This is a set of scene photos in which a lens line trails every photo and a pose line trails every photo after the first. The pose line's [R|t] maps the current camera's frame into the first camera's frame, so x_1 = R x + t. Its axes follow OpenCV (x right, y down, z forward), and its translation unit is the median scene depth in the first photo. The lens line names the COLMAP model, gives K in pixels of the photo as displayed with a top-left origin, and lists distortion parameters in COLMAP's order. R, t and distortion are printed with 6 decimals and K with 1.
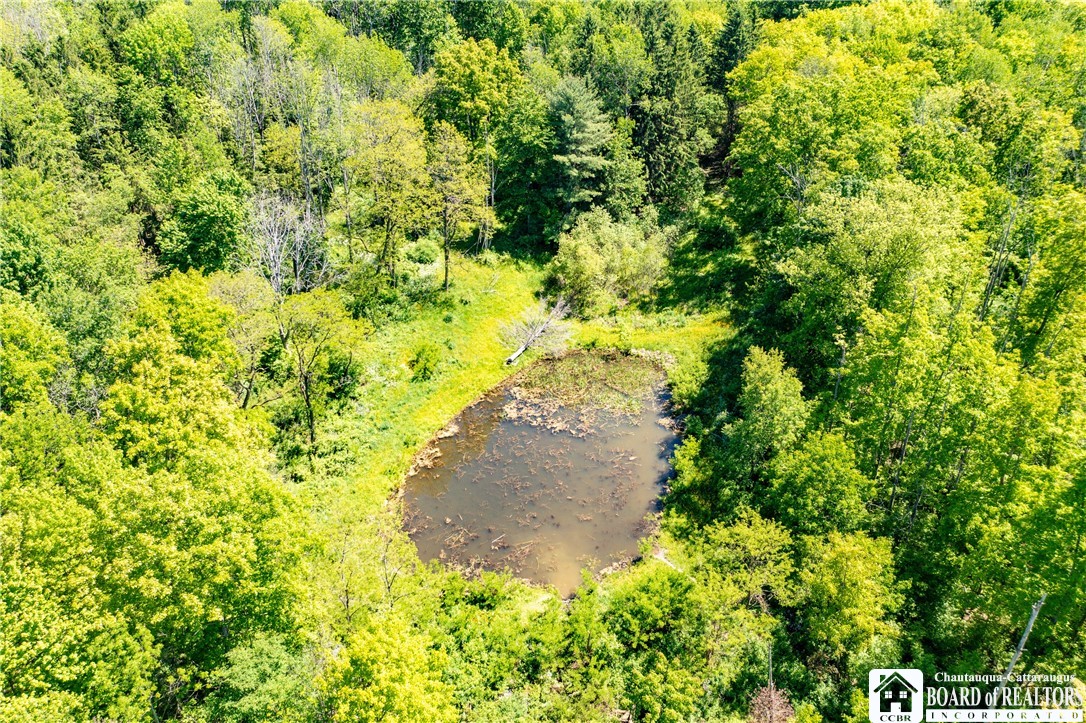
lens RADIAL K [[870.5, 0, 543.0], [0, 870.5, 361.5], [0, 0, 1]] dist [-0.009959, -0.046242]
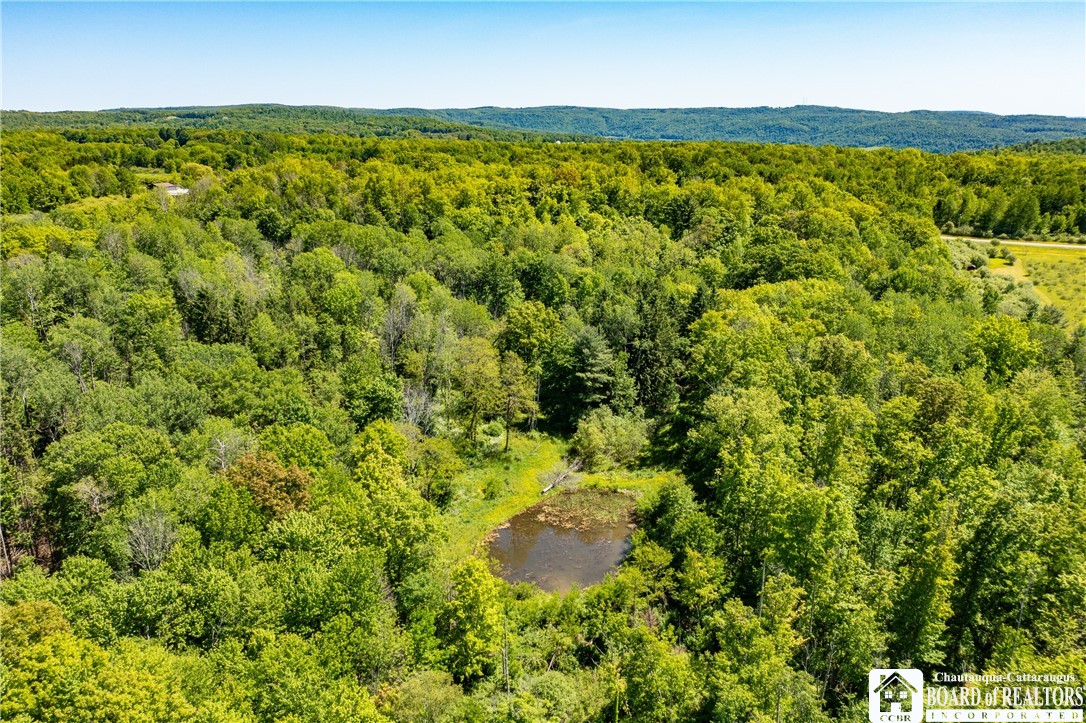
lens RADIAL K [[870.5, 0, 543.0], [0, 870.5, 361.5], [0, 0, 1]] dist [-0.009959, -0.046242]
pose [[0.997444, 0.027731, -0.065853, 0.054640], [-0.043303, 0.967690, -0.248397, 0.144922], [0.056837, 0.250614, 0.966417, -0.562845]]
